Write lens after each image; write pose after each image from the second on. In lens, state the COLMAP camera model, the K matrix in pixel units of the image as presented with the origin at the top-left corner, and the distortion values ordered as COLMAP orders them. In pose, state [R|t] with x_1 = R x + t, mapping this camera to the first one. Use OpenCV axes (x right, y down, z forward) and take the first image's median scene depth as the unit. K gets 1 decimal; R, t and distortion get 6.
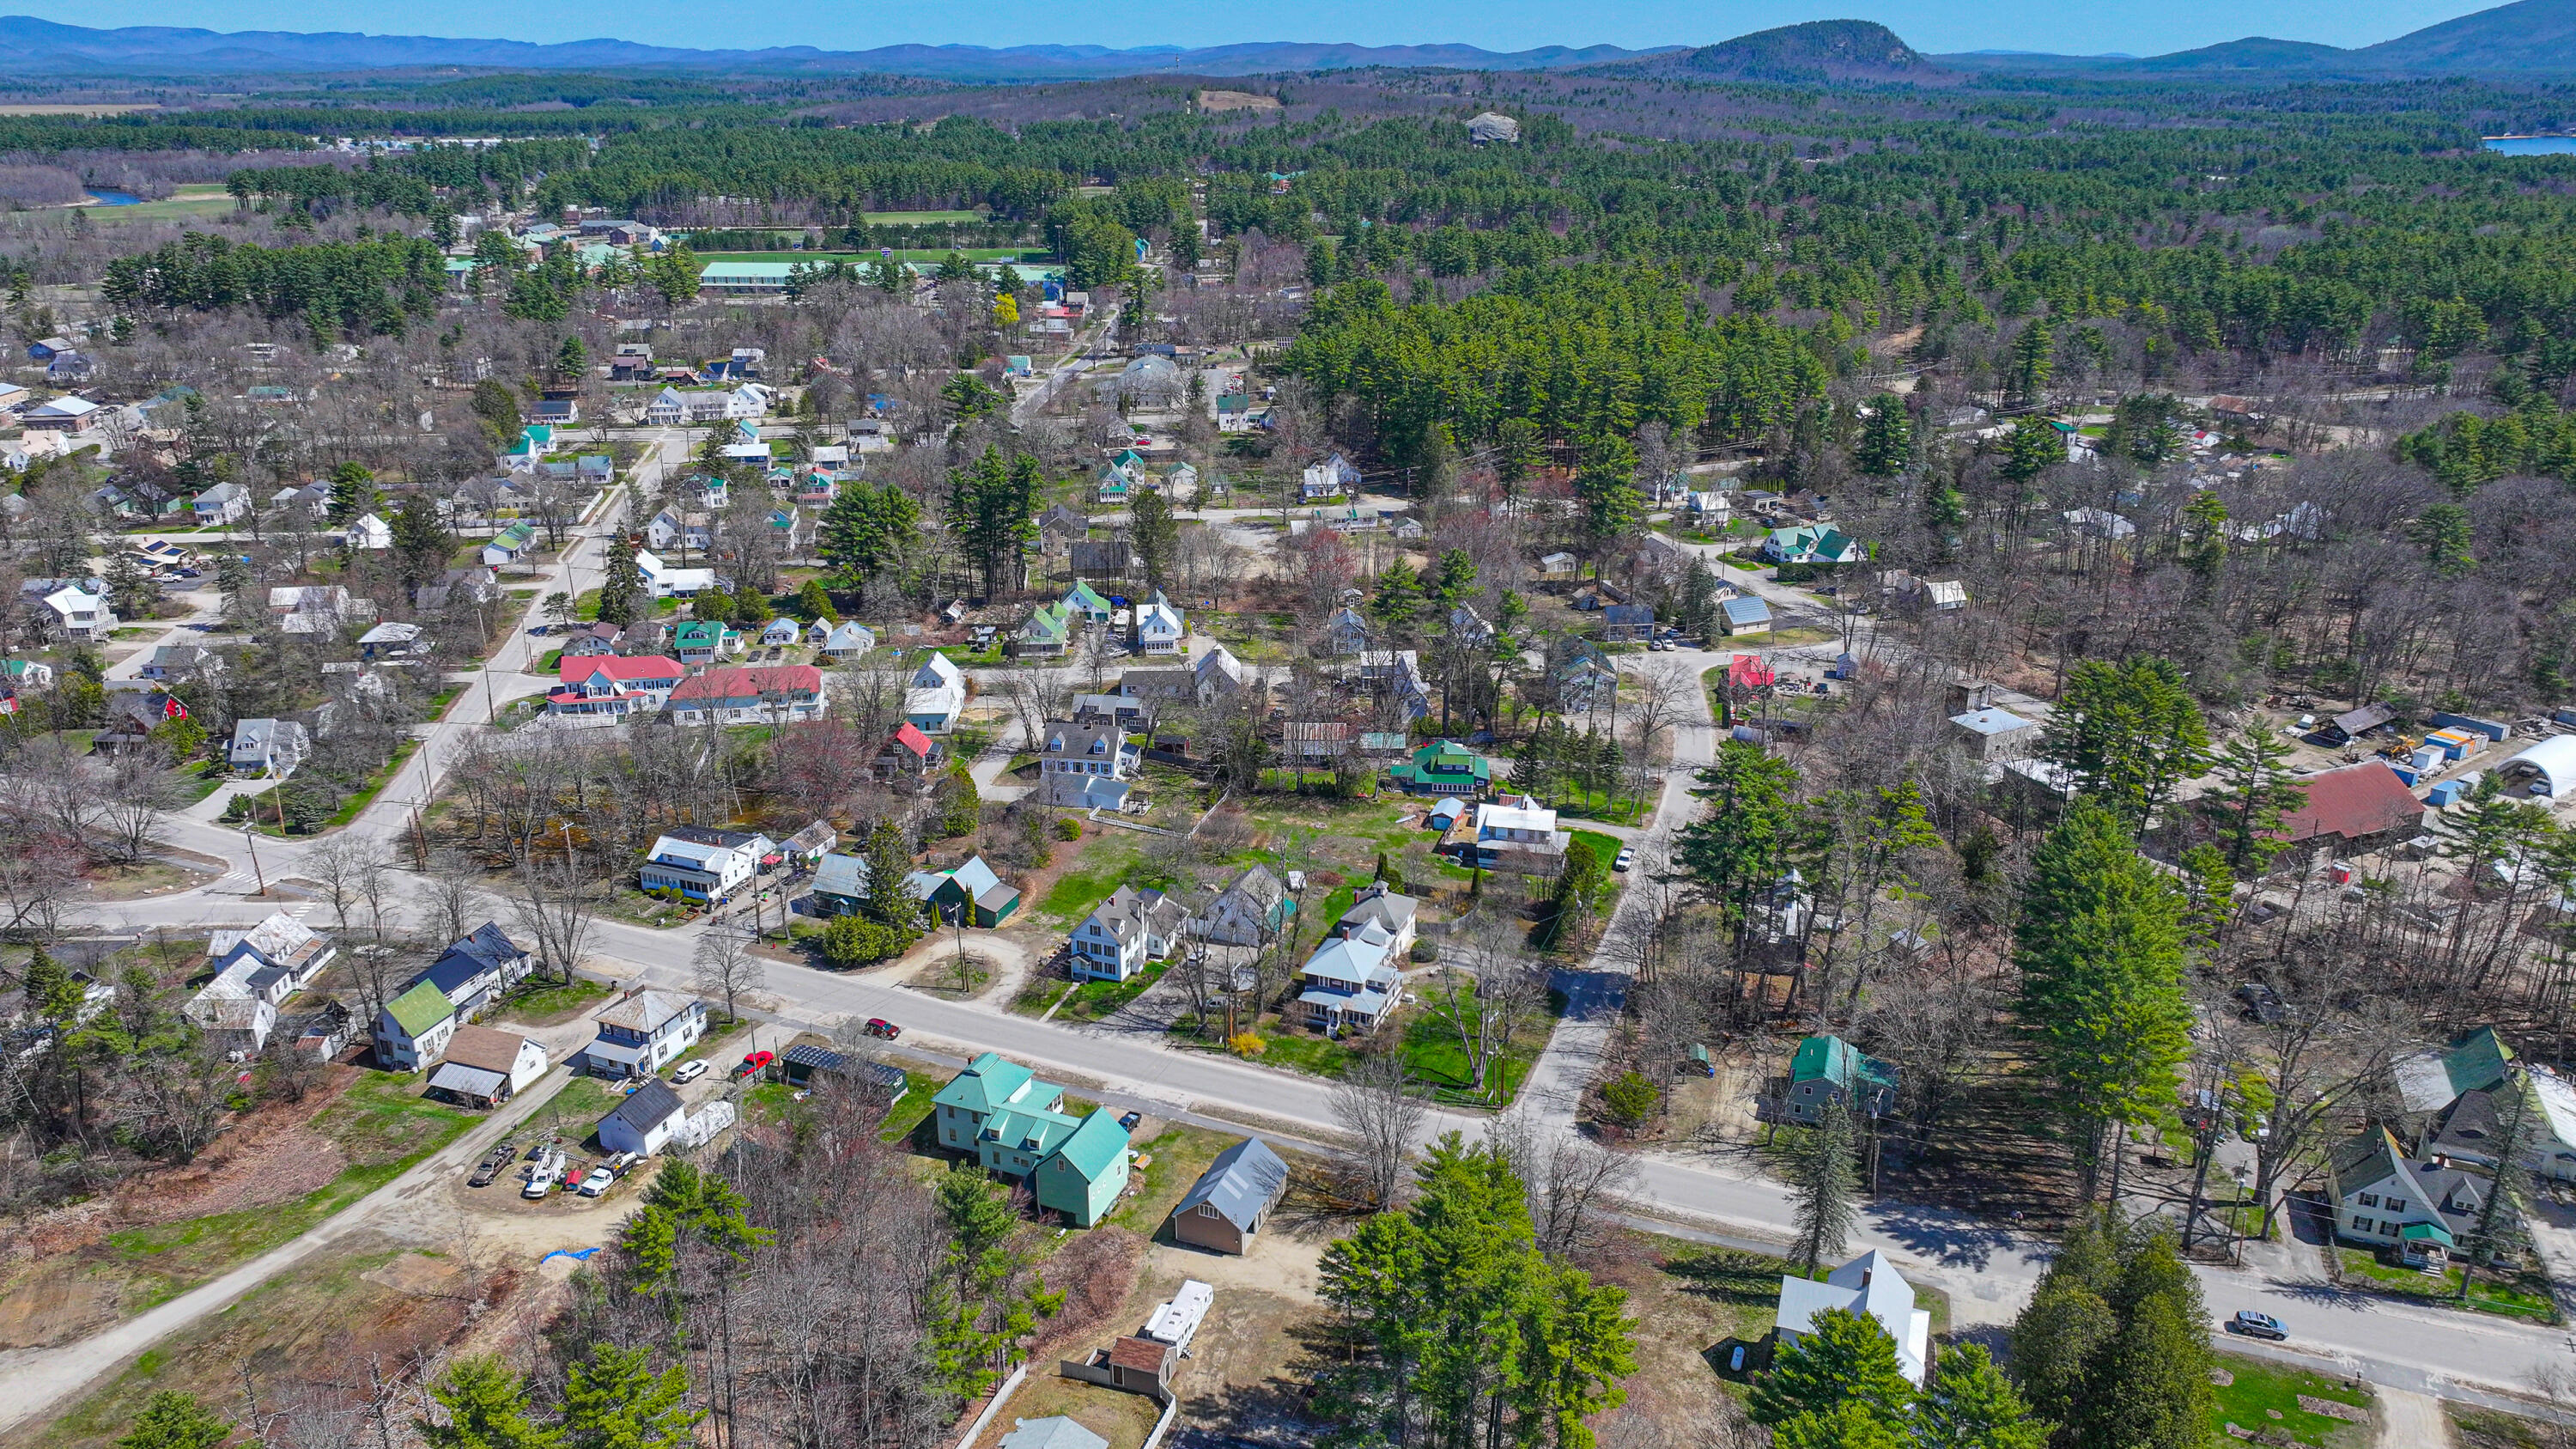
lens RADIAL K [[1810.1, 0, 1305.1], [0, 1810.1, 716.1], [0, 0, 1]] dist [0.000948, 0.014534]
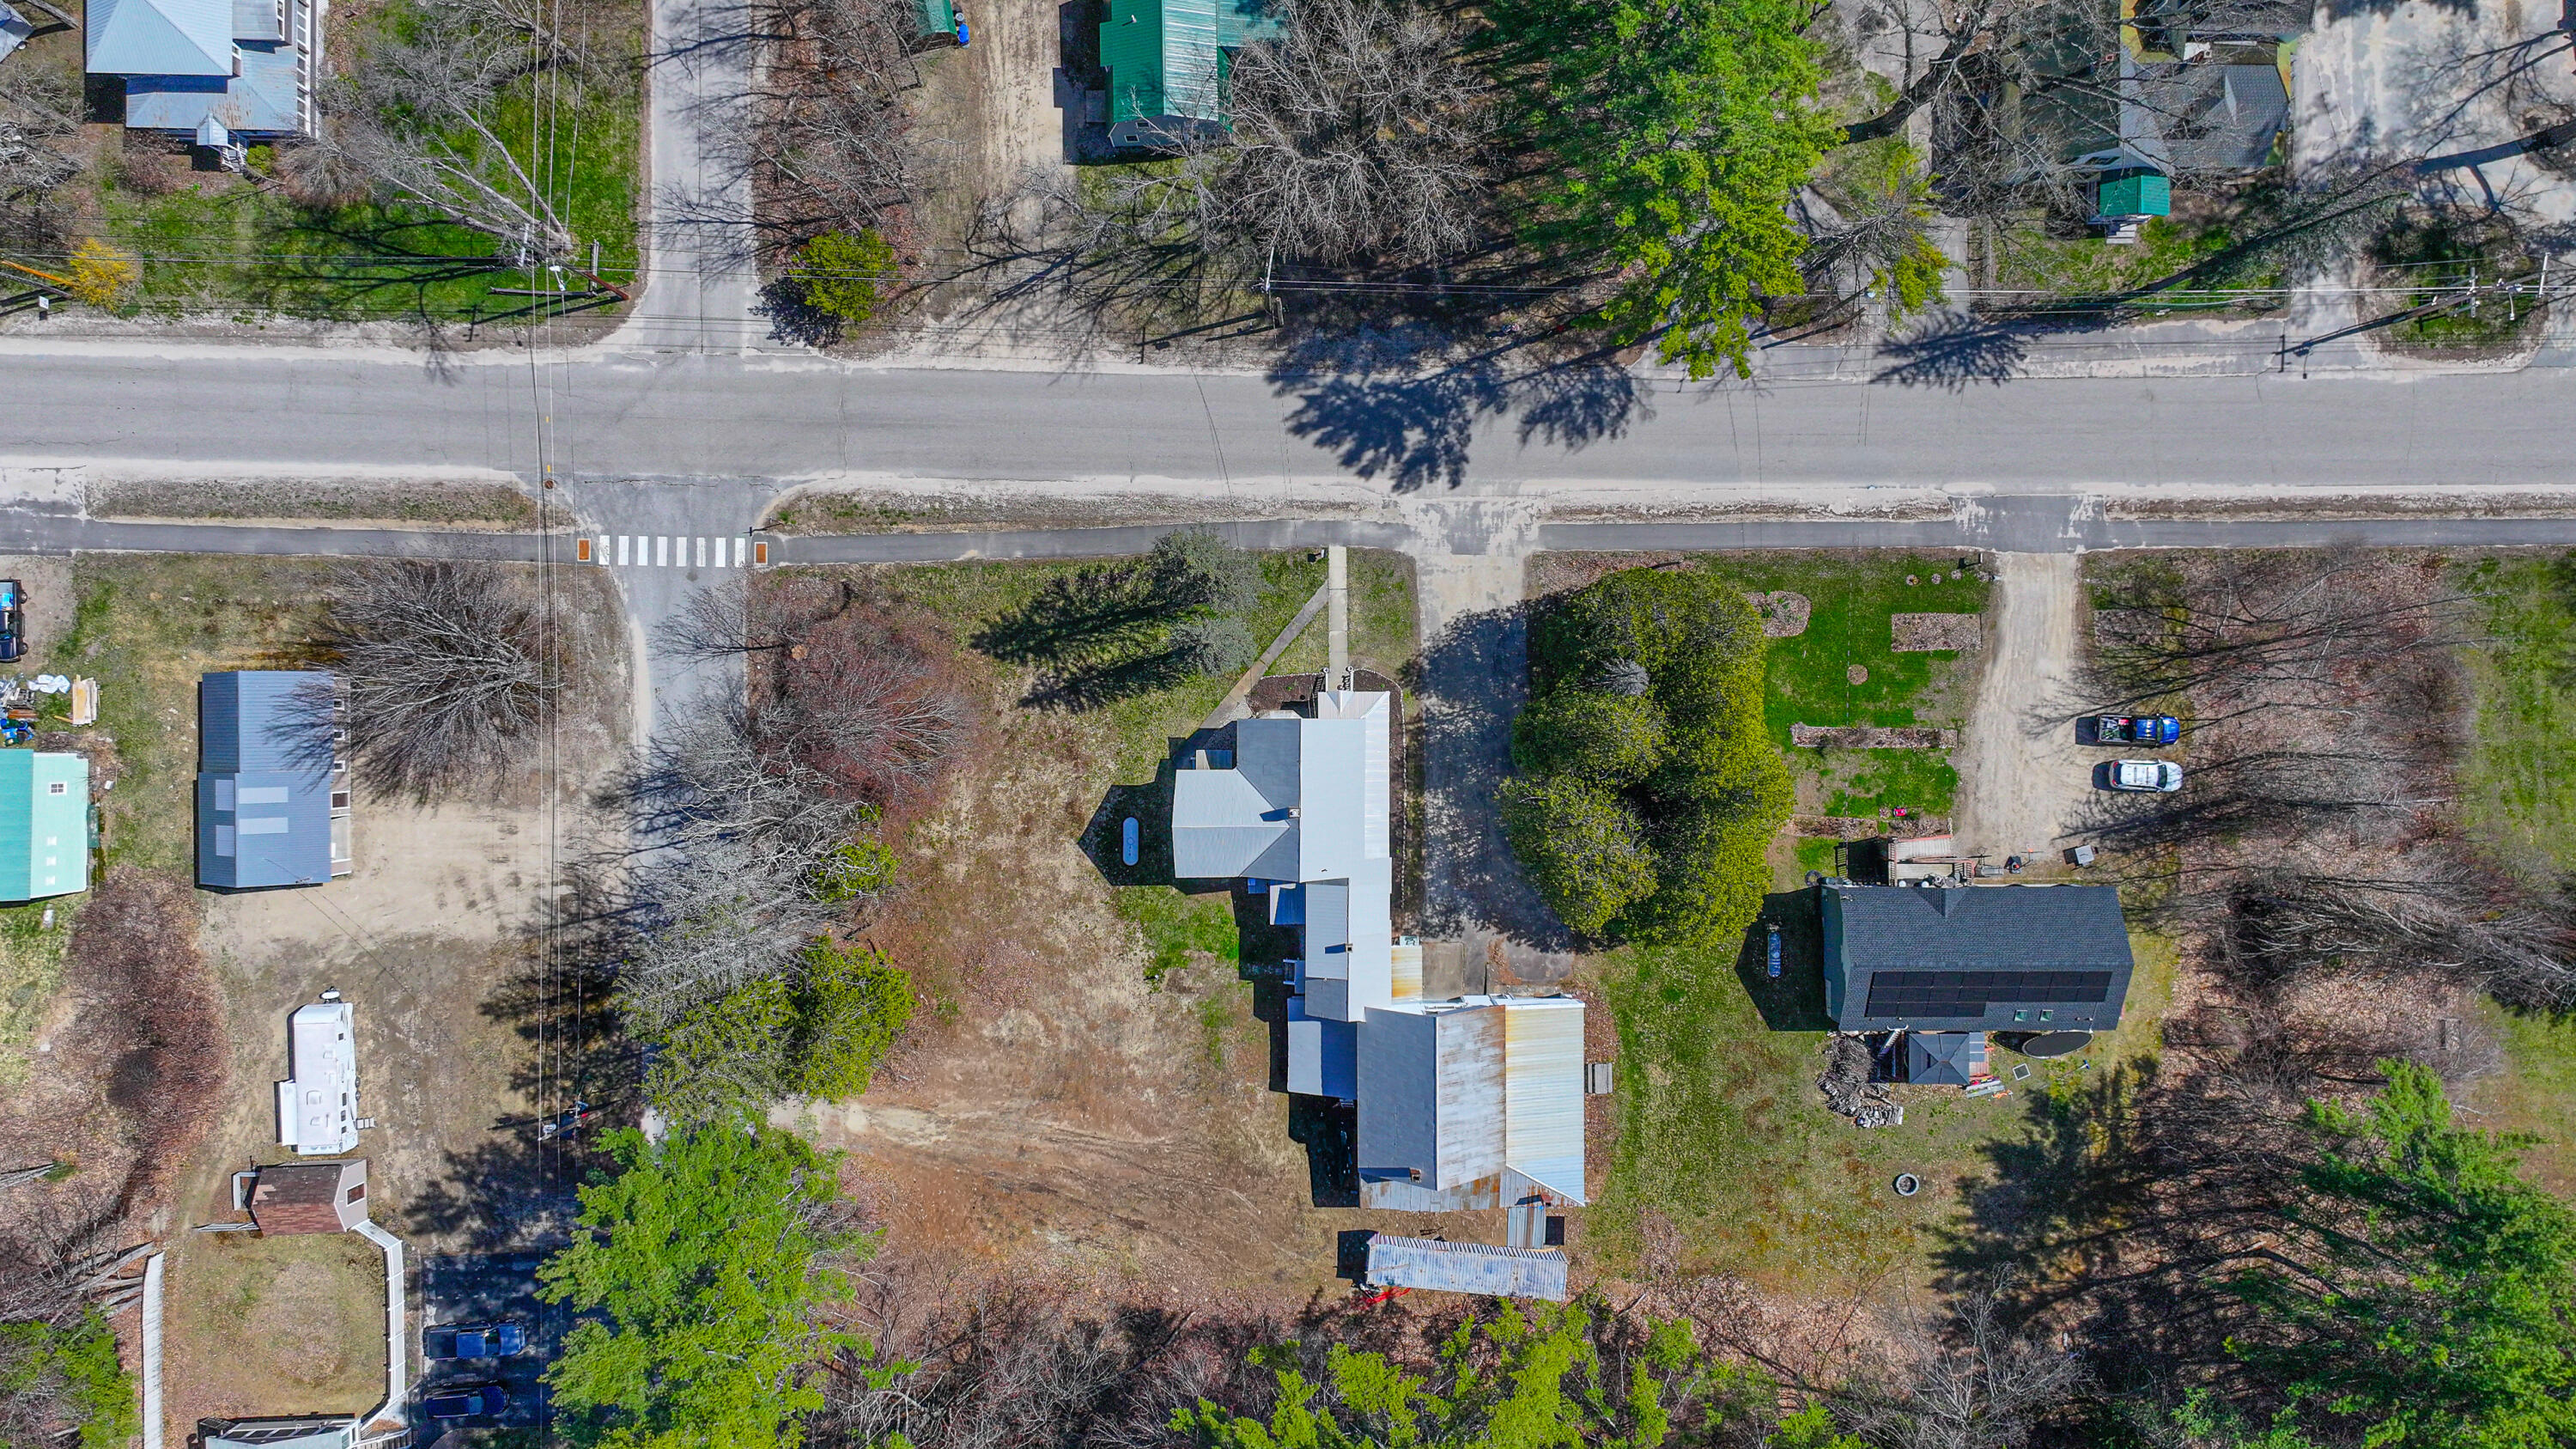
lens RADIAL K [[1810.1, 0, 1289.3], [0, 1810.1, 724.1], [0, 0, 1]] dist [0.000948, 0.014534]
pose [[0.932938, -0.360032, -0.001758, 0.288460], [0.125244, 0.319956, 0.939118, -0.265614], [-0.337550, -0.876359, 0.343591, 0.729170]]
